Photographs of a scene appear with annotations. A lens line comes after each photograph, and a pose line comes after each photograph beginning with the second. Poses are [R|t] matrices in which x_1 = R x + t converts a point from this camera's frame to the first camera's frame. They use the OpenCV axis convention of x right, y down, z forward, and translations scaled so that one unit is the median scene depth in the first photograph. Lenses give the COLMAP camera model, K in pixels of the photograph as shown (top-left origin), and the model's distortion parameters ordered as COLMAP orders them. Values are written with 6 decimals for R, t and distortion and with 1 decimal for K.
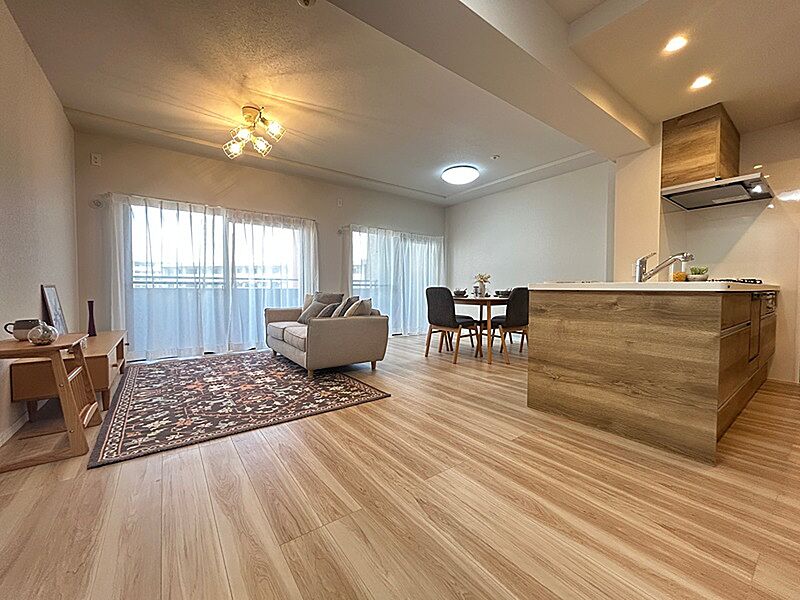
lens RADIAL K [[321.5, 0, 400.0], [0, 321.5, 300.0], [0, 0, 1]] dist [-0.000879, -0.000126]
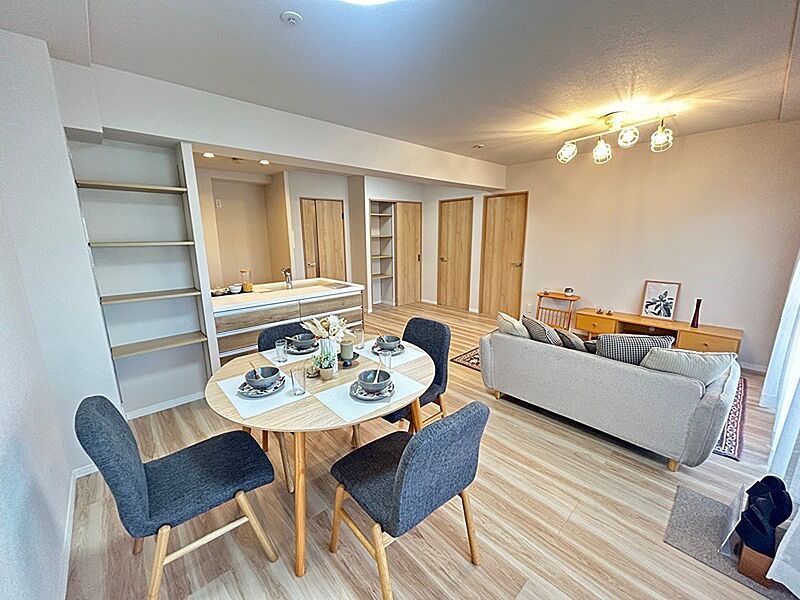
lens RADIAL K [[321.5, 0, 400.0], [0, 321.5, 300.0], [0, 0, 1]] dist [-0.000879, -0.000126]
pose [[-0.994641, 0.025787, -0.100124, 0.362616], [0.001170, 0.971142, 0.238499, -0.349100], [0.103385, 0.237104, -0.965968, 2.477604]]
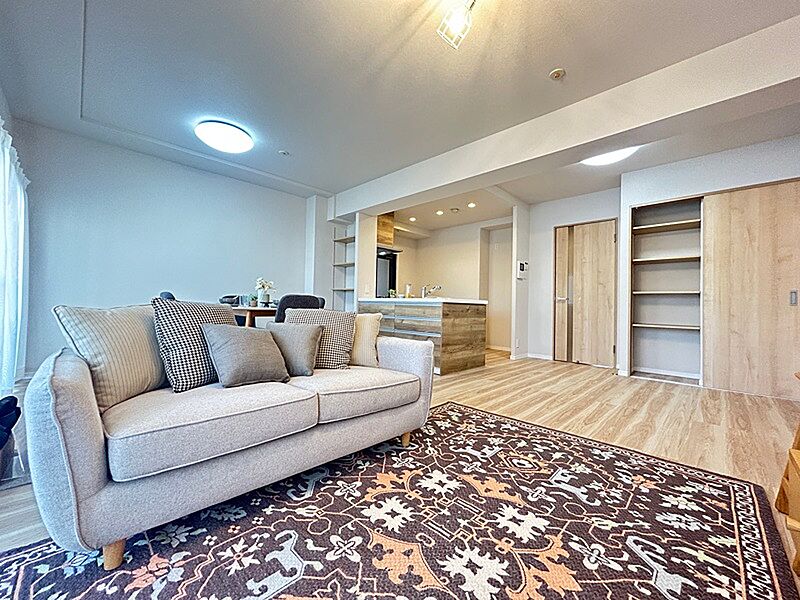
lens RADIAL K [[321.5, 0, 400.0], [0, 321.5, 300.0], [0, 0, 1]] dist [-0.000879, -0.000126]
pose [[-0.152436, 0.009214, 0.988270, -1.100064], [0.010660, 0.999914, -0.007679, -0.031159], [-0.988256, 0.009364, -0.152521, 1.385608]]
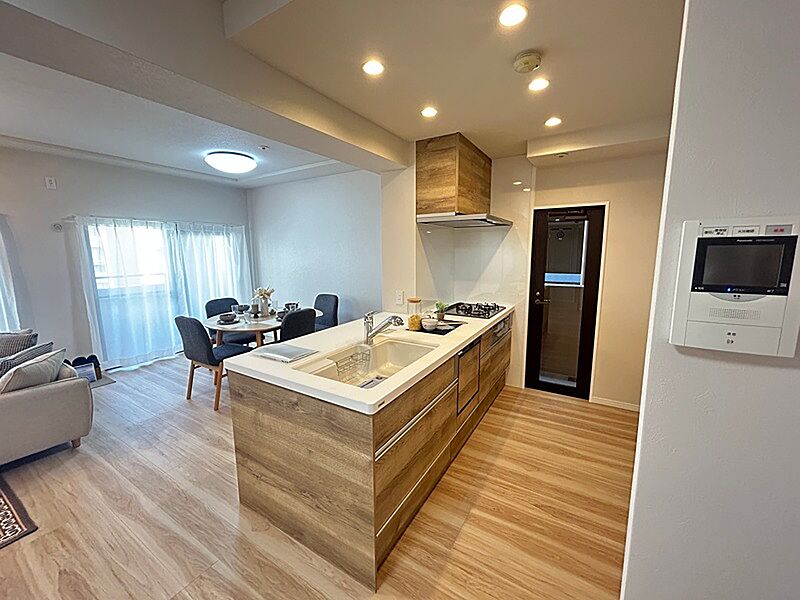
lens RADIAL K [[321.5, 0, 400.0], [0, 321.5, 300.0], [0, 0, 1]] dist [-0.000879, -0.000126]
pose [[0.926192, -0.068005, 0.370869, 0.486921], [0.023162, 0.992005, 0.124055, -0.264181], [-0.376340, -0.106309, 0.920362, 0.142939]]
